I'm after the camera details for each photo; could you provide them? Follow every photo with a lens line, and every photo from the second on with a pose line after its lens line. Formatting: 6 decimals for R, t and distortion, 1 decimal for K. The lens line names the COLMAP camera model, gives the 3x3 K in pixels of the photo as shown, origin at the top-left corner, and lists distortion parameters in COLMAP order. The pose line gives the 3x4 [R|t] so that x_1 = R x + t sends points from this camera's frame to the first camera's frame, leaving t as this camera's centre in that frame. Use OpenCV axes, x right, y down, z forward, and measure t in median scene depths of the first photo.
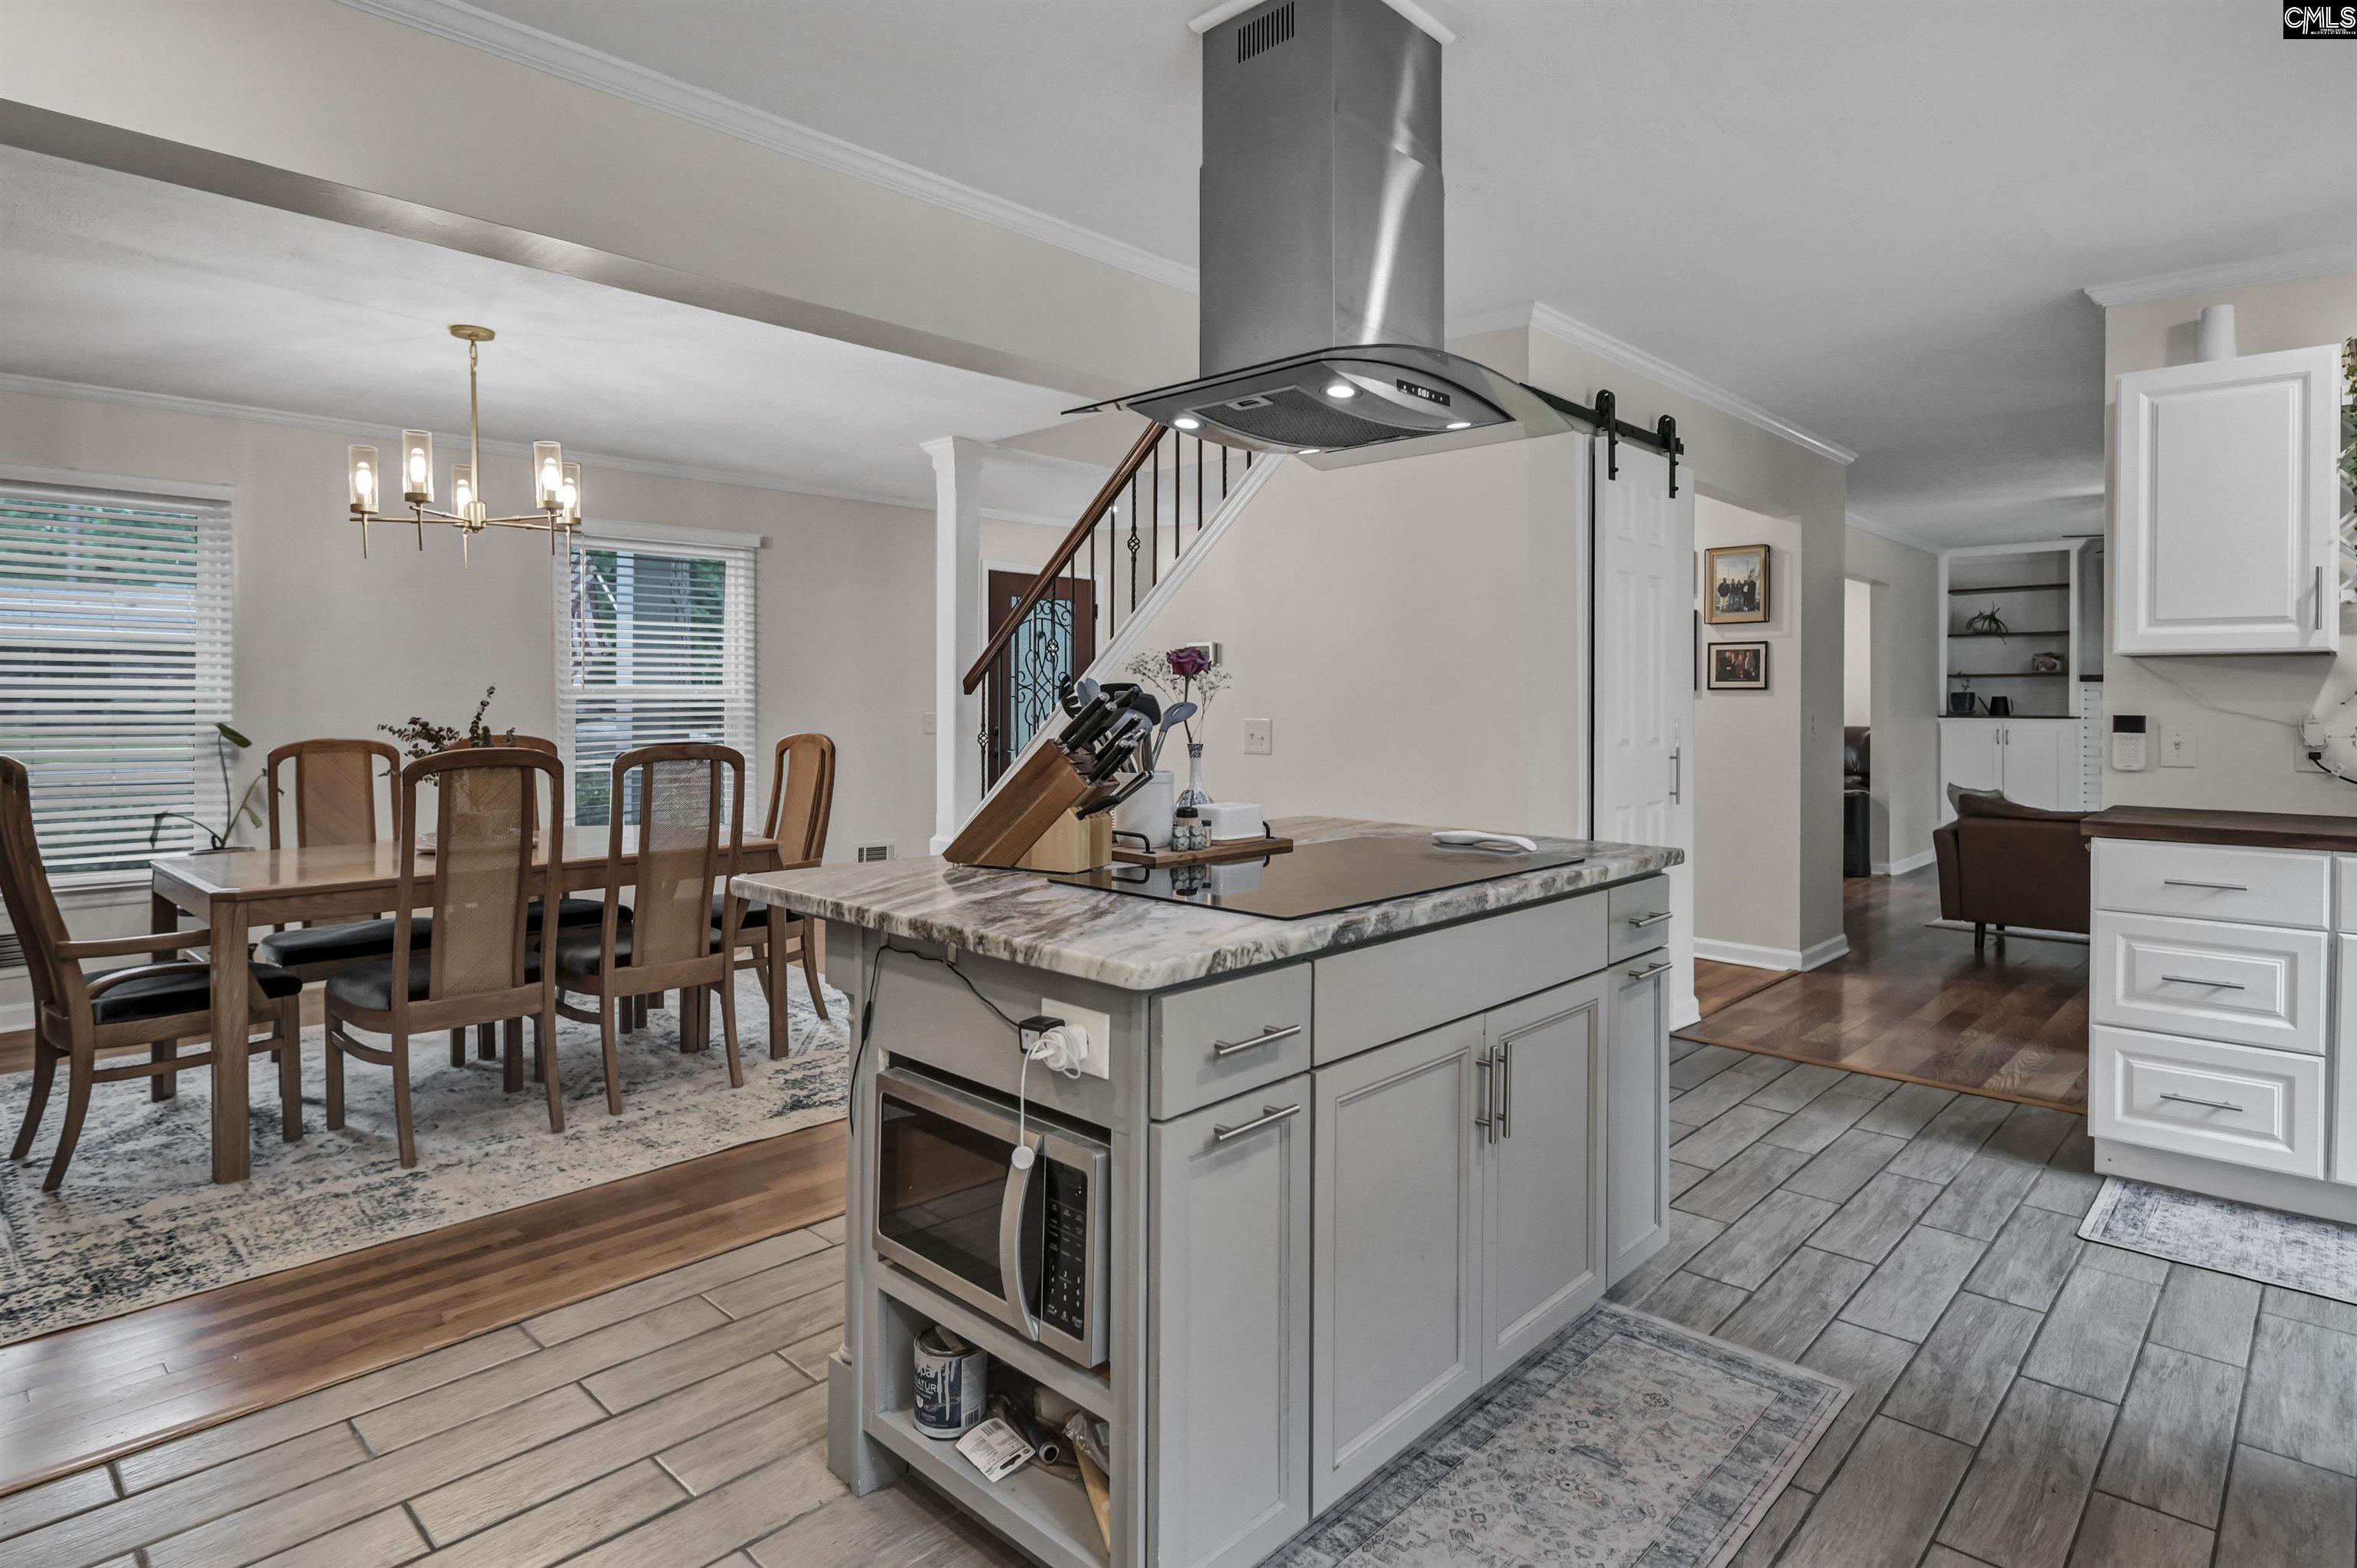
lens RADIAL K [[1236.1, 0, 1218.6], [0, 1236.1, 726.0], [0, 0, 1]] dist [0.001532, -0.006270]
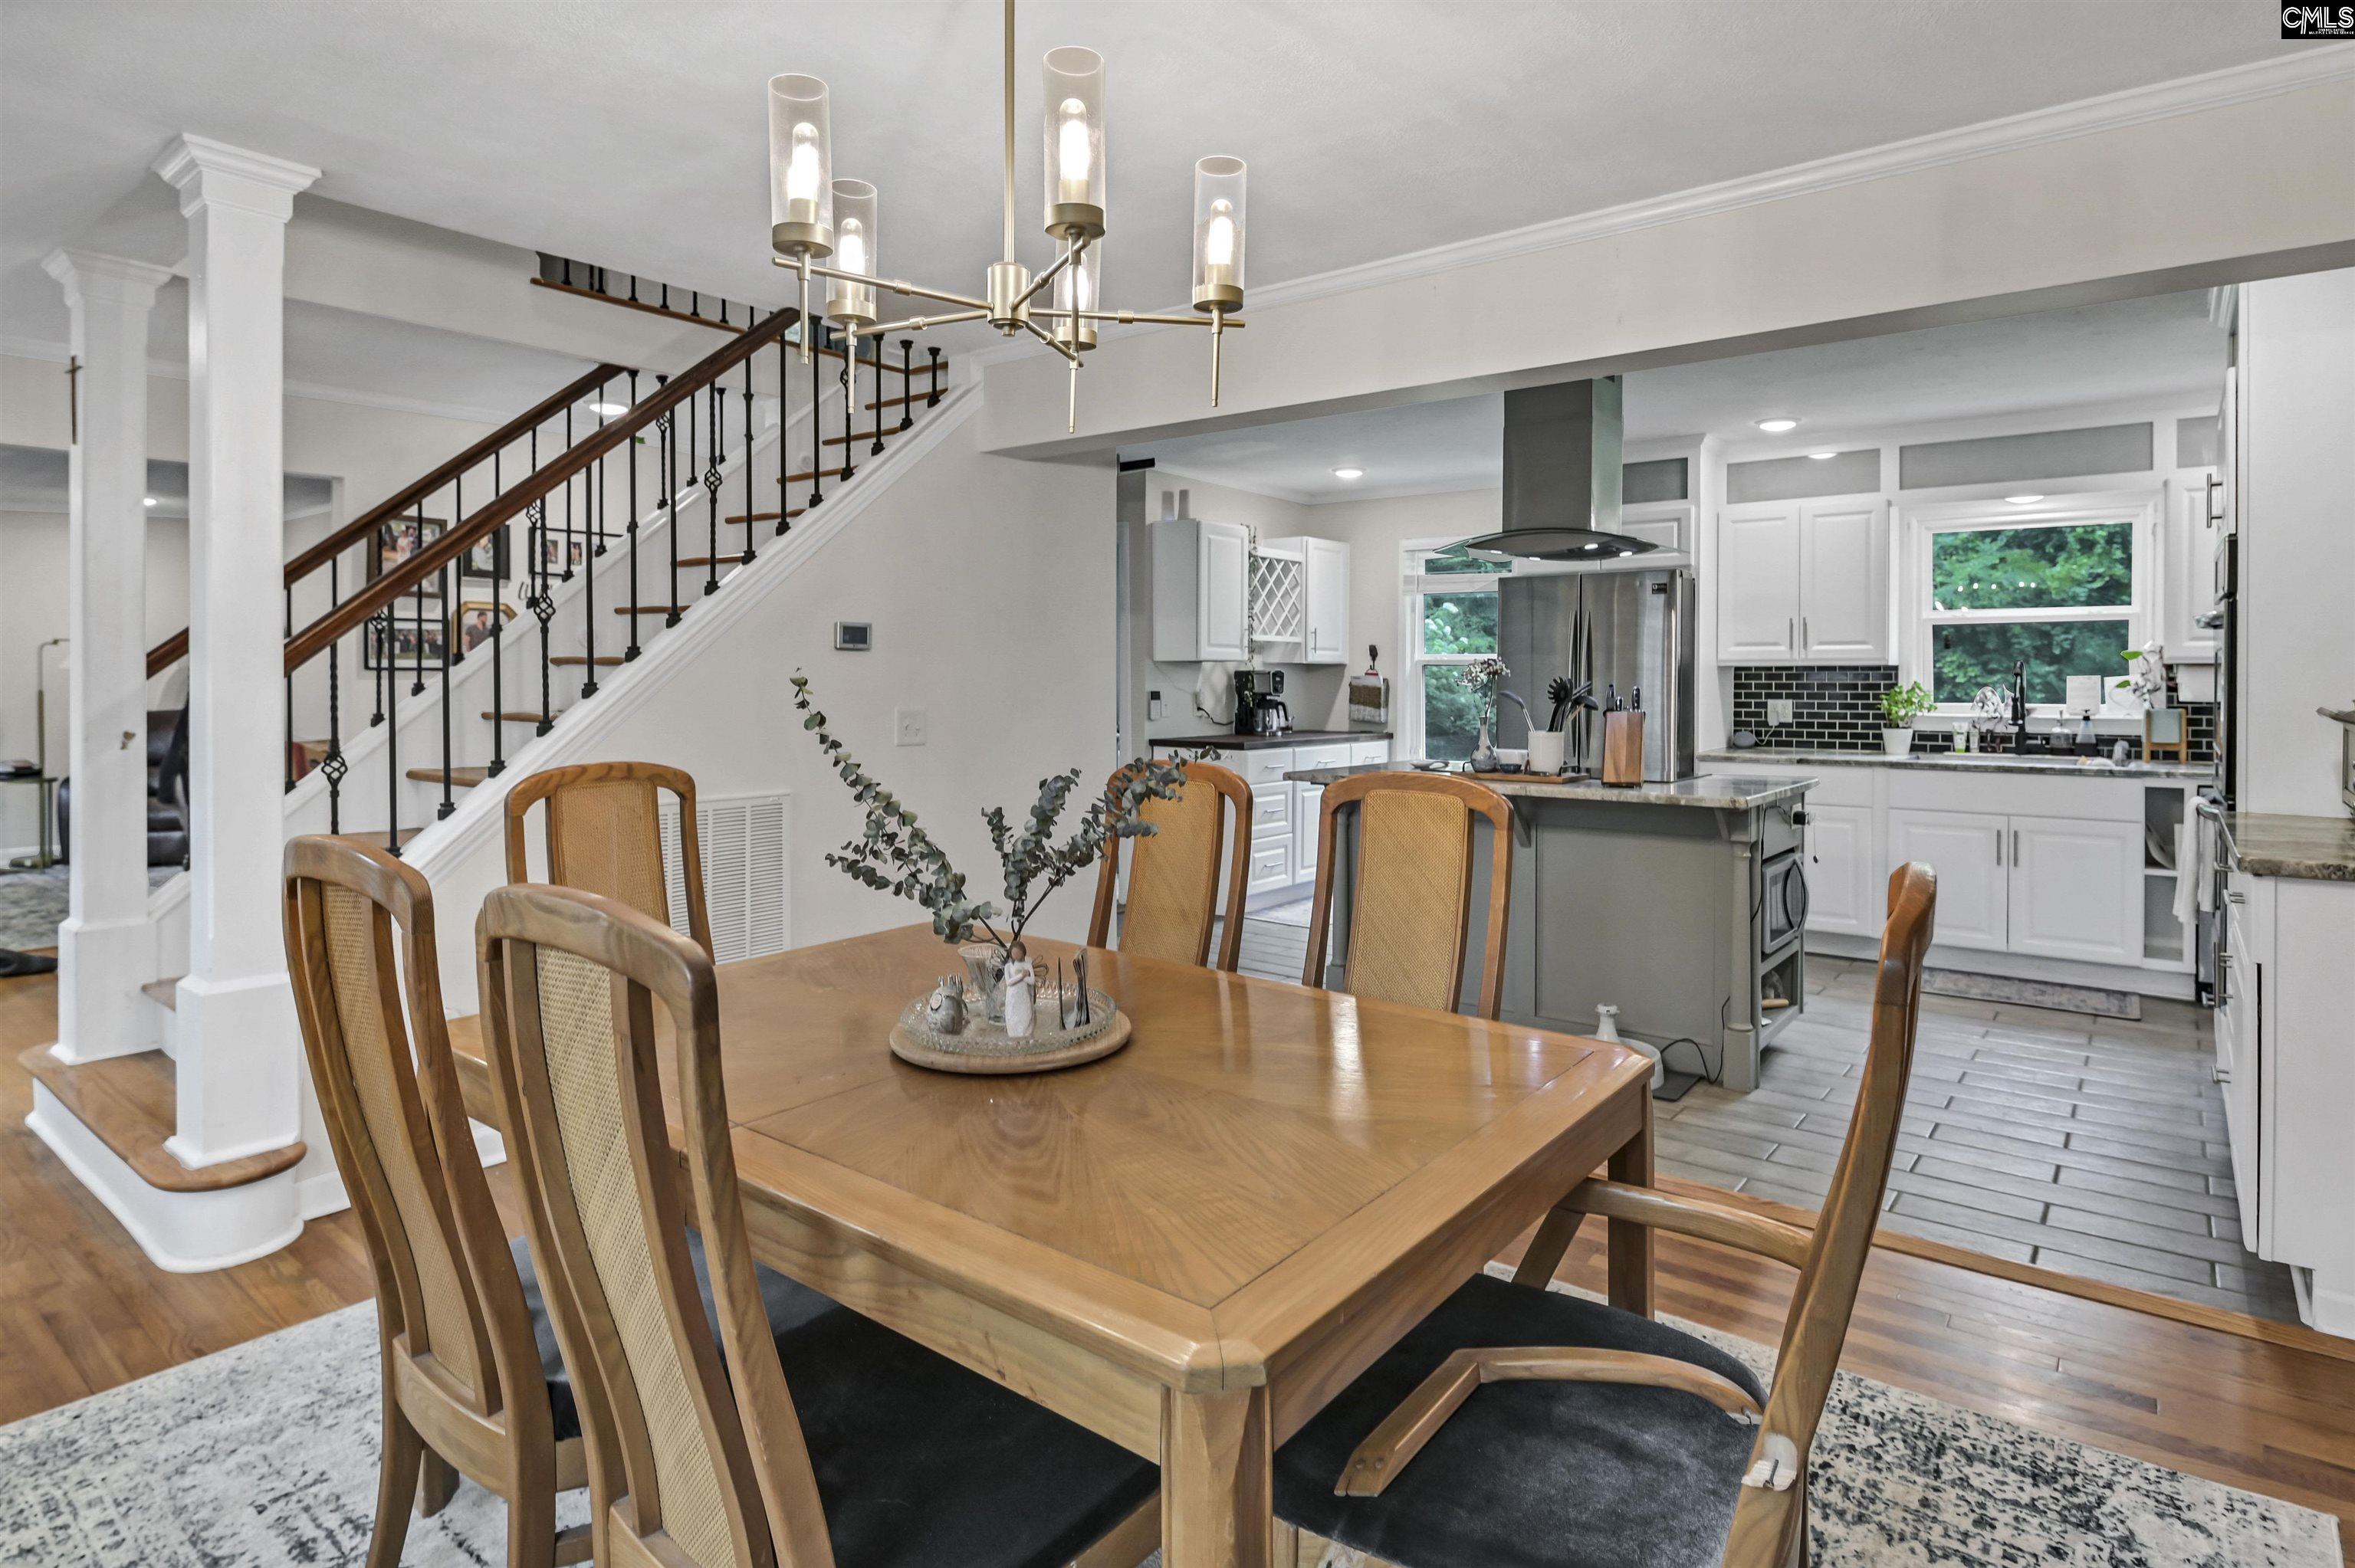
lens RADIAL K [[1235.0, 0, 1248.7], [0, 1235.0, 688.4], [0, 0, 1]] dist [0.001532, -0.006270]
pose [[-0.086890, -0.010696, 0.996160, -1.113736], [0.017046, 0.999780, 0.012222, -0.033816], [-0.996072, 0.018043, -0.086689, 1.009209]]
